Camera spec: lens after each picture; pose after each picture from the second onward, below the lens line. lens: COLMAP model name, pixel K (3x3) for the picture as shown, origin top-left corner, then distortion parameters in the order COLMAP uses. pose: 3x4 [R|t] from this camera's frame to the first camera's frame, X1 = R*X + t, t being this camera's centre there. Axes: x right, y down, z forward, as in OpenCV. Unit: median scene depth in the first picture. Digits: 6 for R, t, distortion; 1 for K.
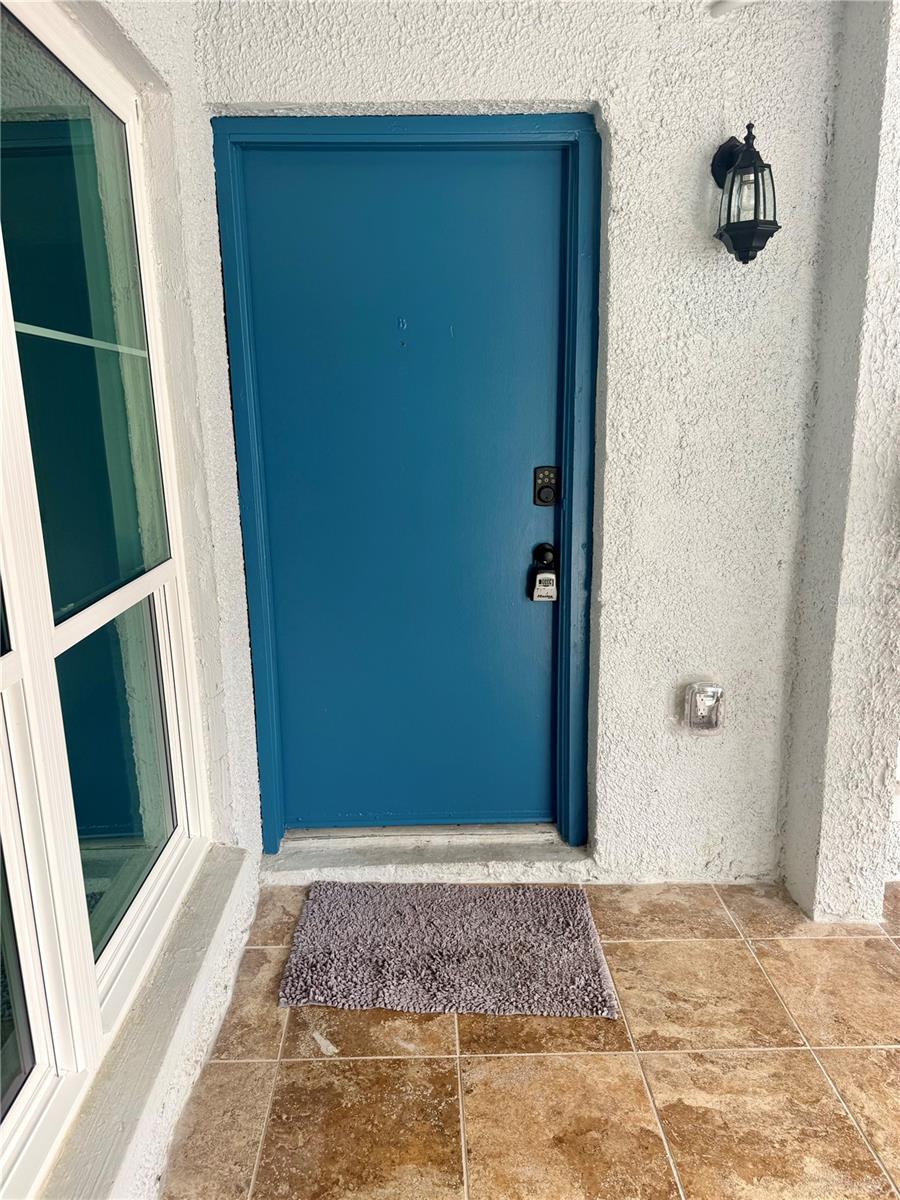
lens RADIAL K [[839.4, 0, 452.9], [0, 839.4, 604.4], [0, 0, 1]] dist [0.072045, -0.090337]
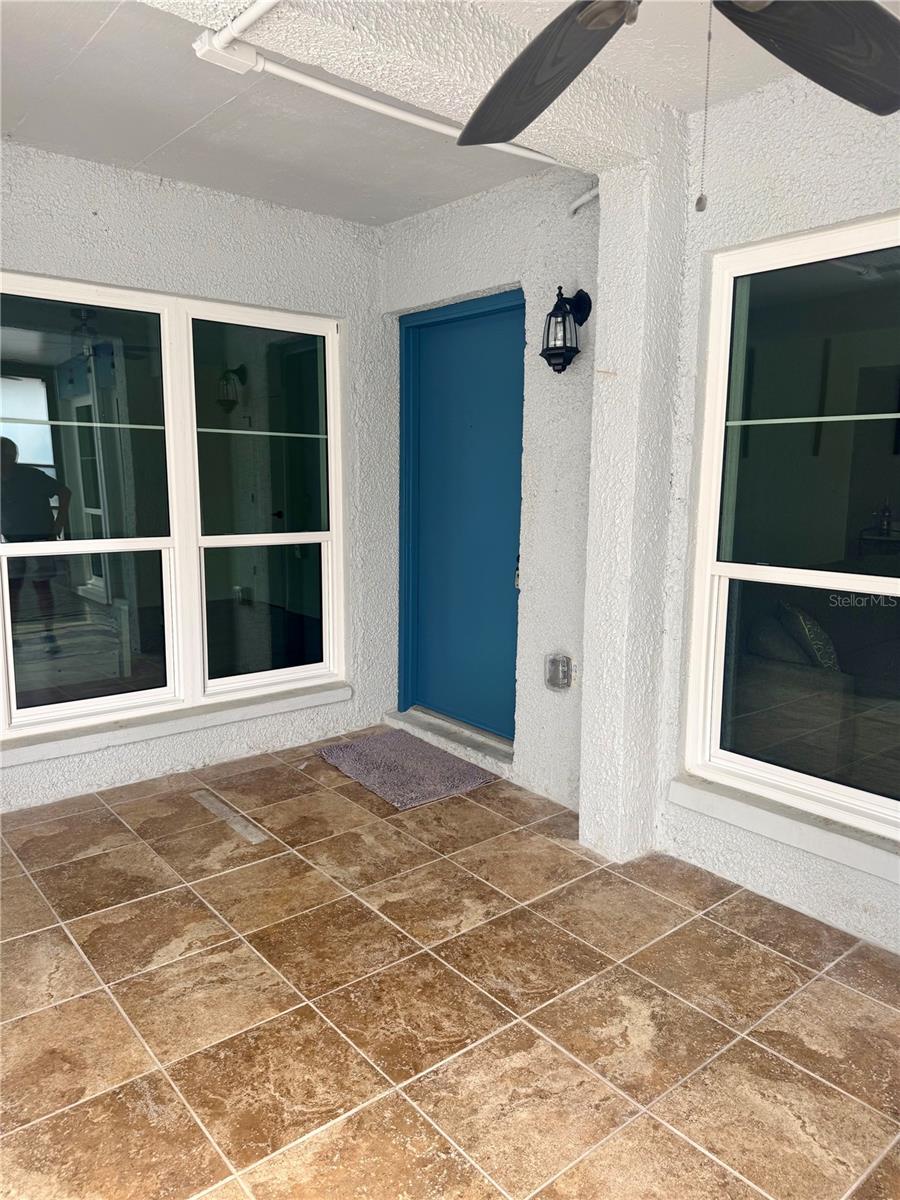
lens RADIAL K [[839.4, 0, 470.2], [0, 839.4, 606.7], [0, 0, 1]] dist [0.072045, -0.090337]
pose [[0.620176, 0.145571, -0.770838, 1.510506], [-0.195127, 0.980374, 0.028153, 0.002742], [0.759808, 0.132952, 0.636409, -0.040352]]
